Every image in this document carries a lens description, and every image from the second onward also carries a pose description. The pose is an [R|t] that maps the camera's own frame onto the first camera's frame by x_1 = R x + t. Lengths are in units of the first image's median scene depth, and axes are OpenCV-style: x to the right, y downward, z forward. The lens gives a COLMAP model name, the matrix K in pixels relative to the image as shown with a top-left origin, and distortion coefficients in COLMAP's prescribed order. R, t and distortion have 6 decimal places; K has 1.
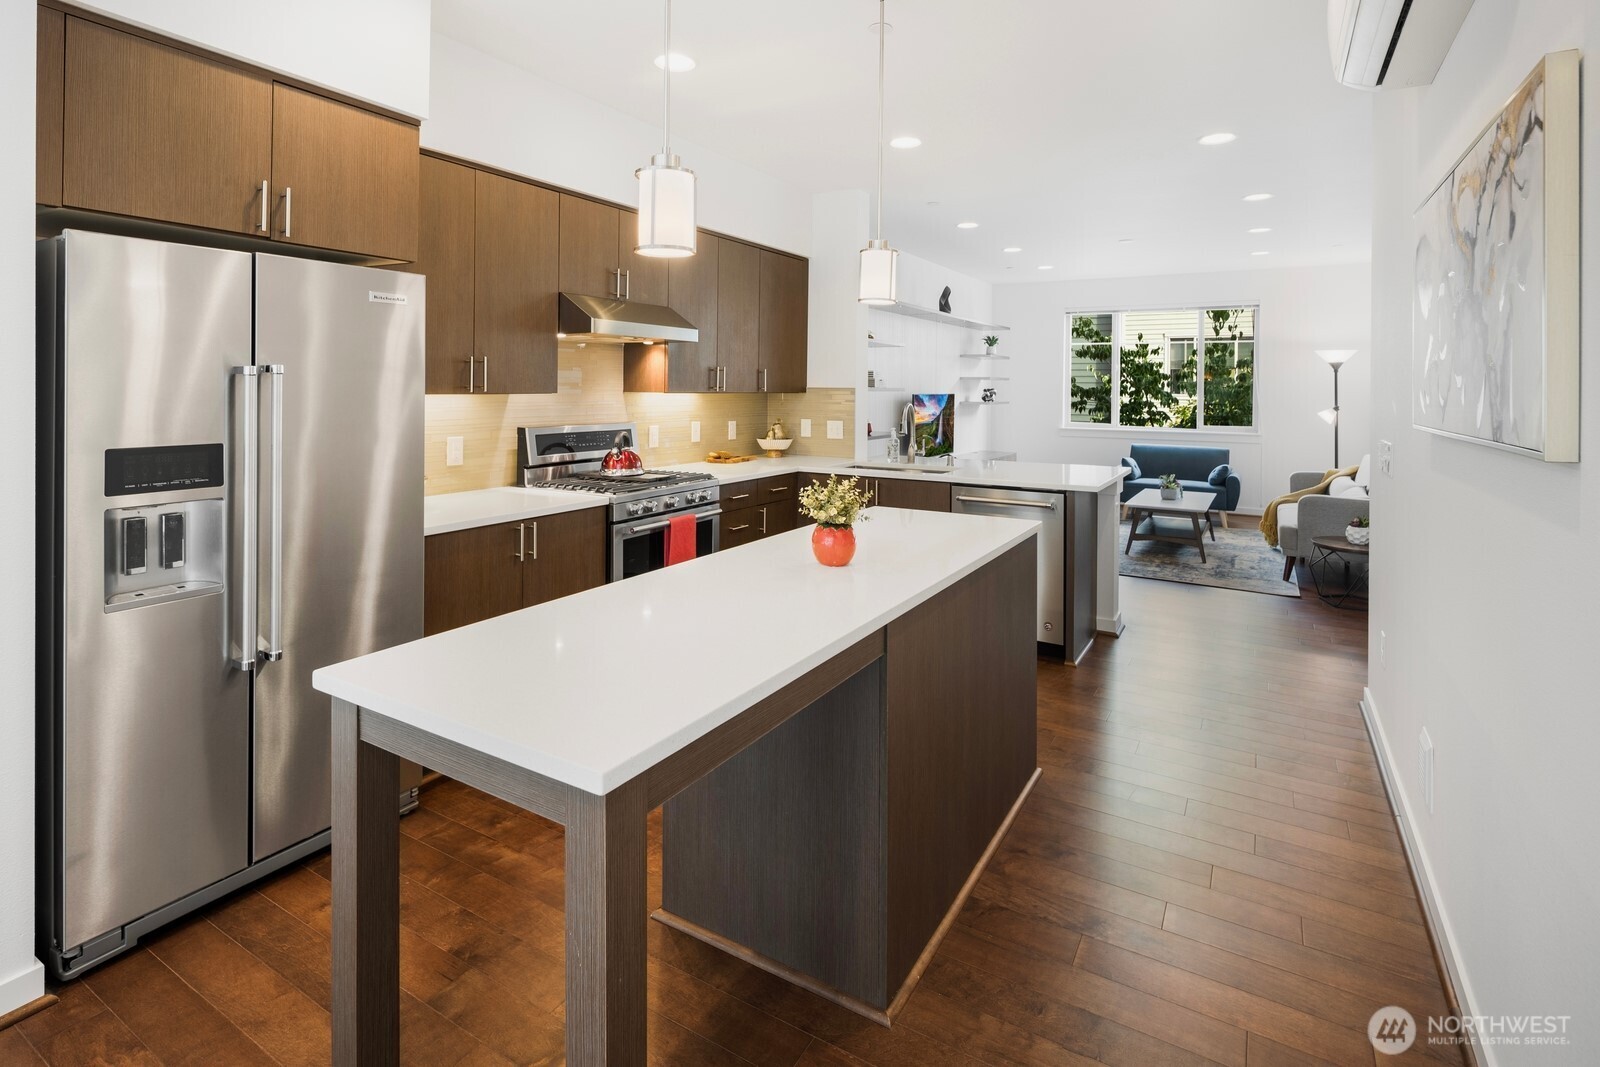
lens RADIAL K [[754.7, 0, 800.0], [0, 754.7, 533.5], [0, 0, 1]] dist [-0.001579, -0.000975]
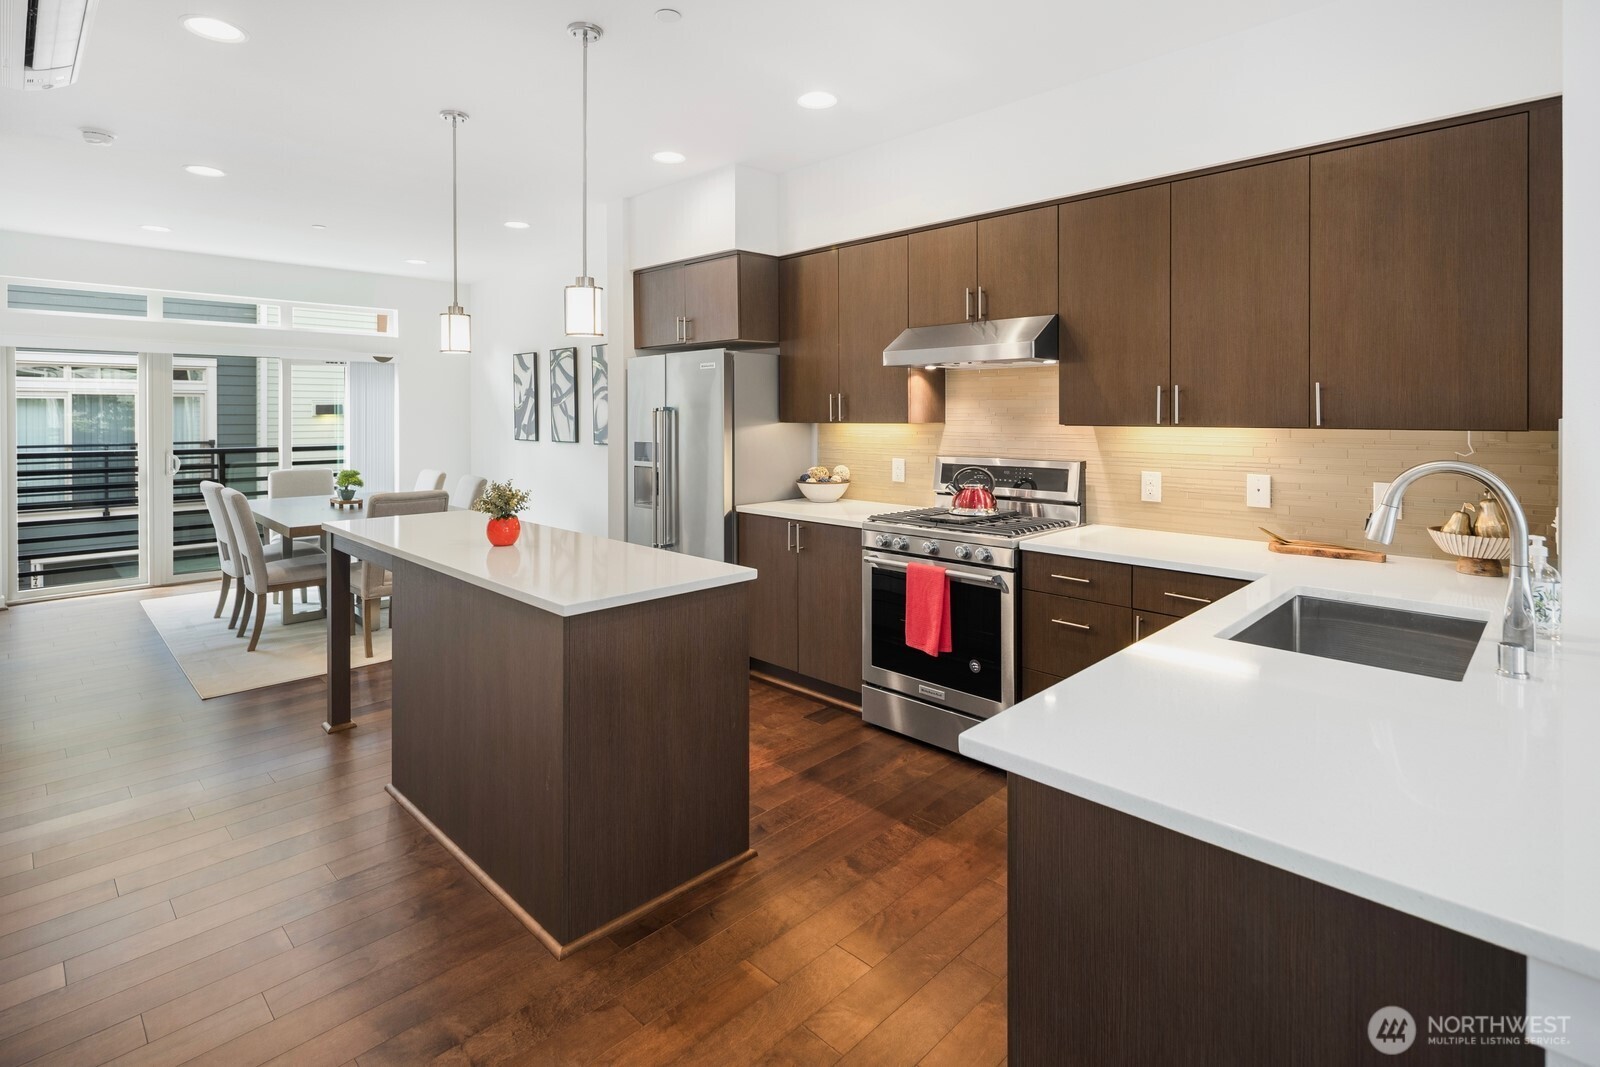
lens RADIAL K [[772.9, 0, 782.5], [0, 772.9, 533.1], [0, 0, 1]] dist [-0.000252, 0.009397]
pose [[-0.245456, 0.139577, -0.959307, 0.395384], [-0.185679, 0.964489, 0.187840, -0.104502], [0.951459, 0.224230, -0.210823, 0.552483]]
